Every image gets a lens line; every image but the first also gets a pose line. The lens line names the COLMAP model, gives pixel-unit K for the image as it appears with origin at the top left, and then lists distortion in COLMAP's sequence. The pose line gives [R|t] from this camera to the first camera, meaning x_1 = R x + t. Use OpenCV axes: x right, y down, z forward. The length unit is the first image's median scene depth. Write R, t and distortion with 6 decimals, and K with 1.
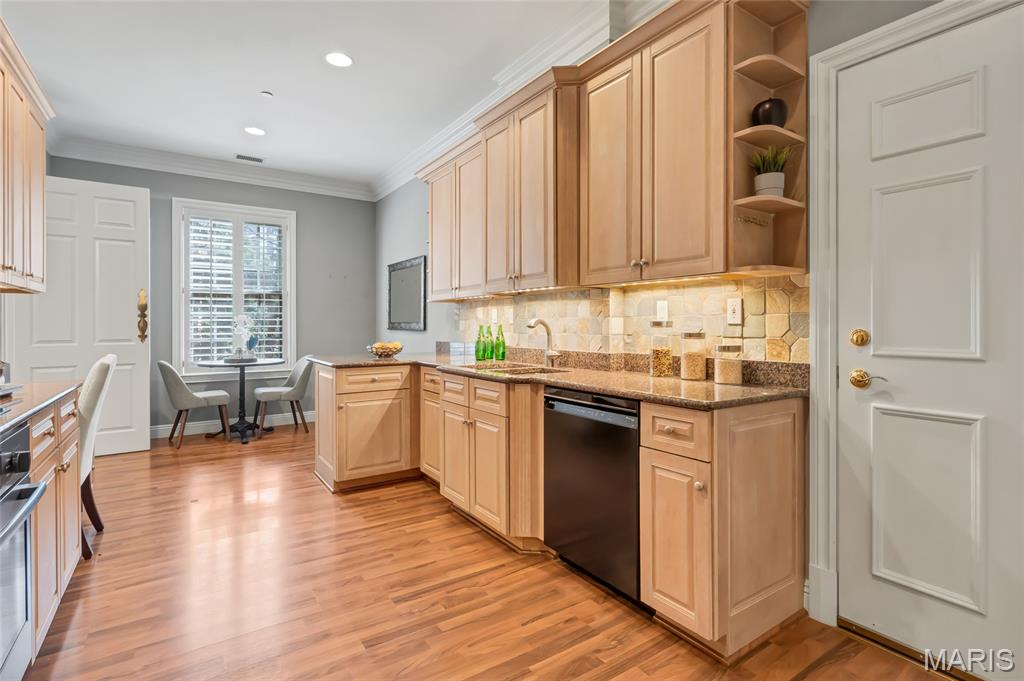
lens RADIAL K [[501.2, 0, 515.4], [0, 501.2, 321.8], [0, 0, 1]] dist [0.000231, 0.000279]
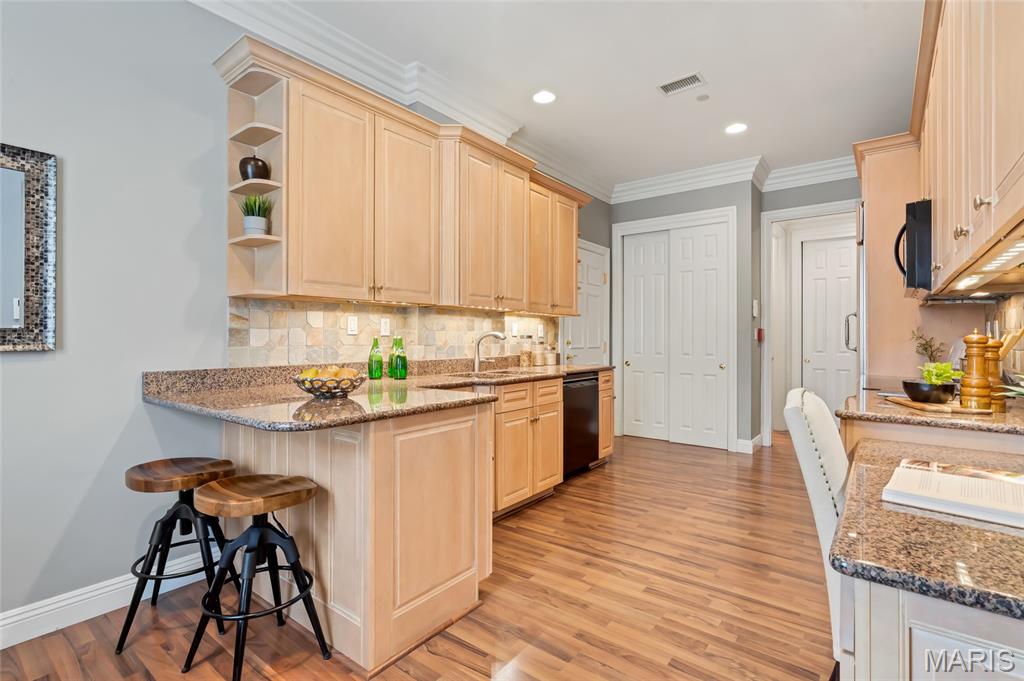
lens RADIAL K [[482.9, 0, 512.0], [0, 482.9, 334.2], [0, 0, 1]] dist [0.001479, 0.000635]
pose [[-0.313043, 0.006880, 0.949714, -0.849012], [-0.007003, 0.999930, -0.009552, 0.007387], [-0.949713, -0.009641, -0.312973, 1.026324]]
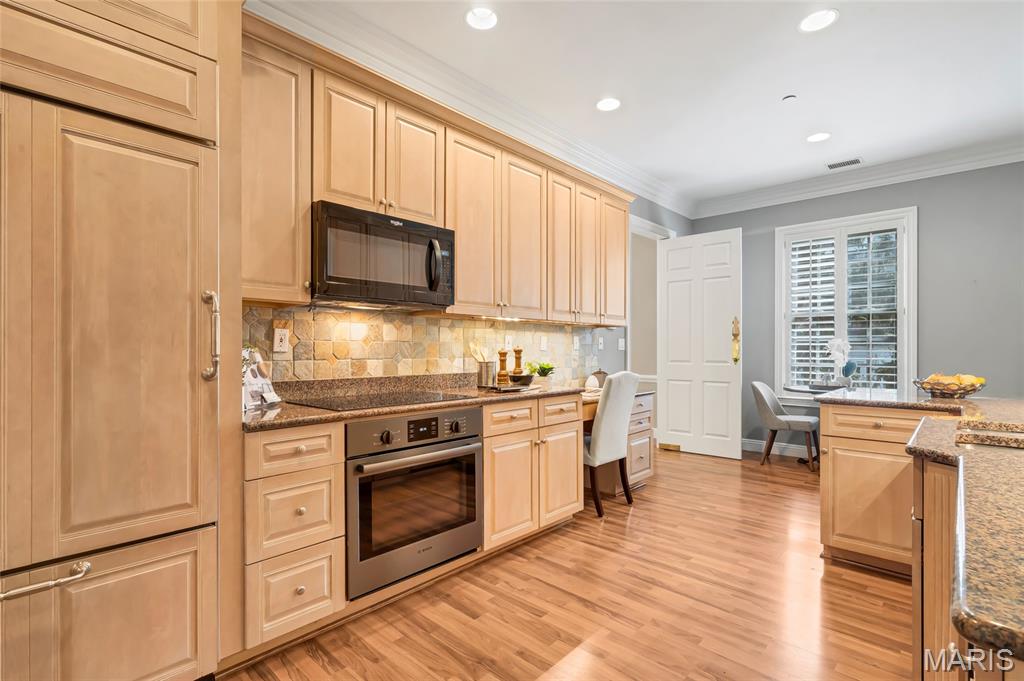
lens RADIAL K [[488.8, 0, 512.8], [0, 488.8, 350.3], [0, 0, 1]] dist [0.022048, 0.000216]
pose [[0.233609, 0.004808, -0.972319, 0.264163], [0.003907, 0.999975, 0.005883, 0.000778], [0.972323, -0.005173, 0.233584, 0.288567]]
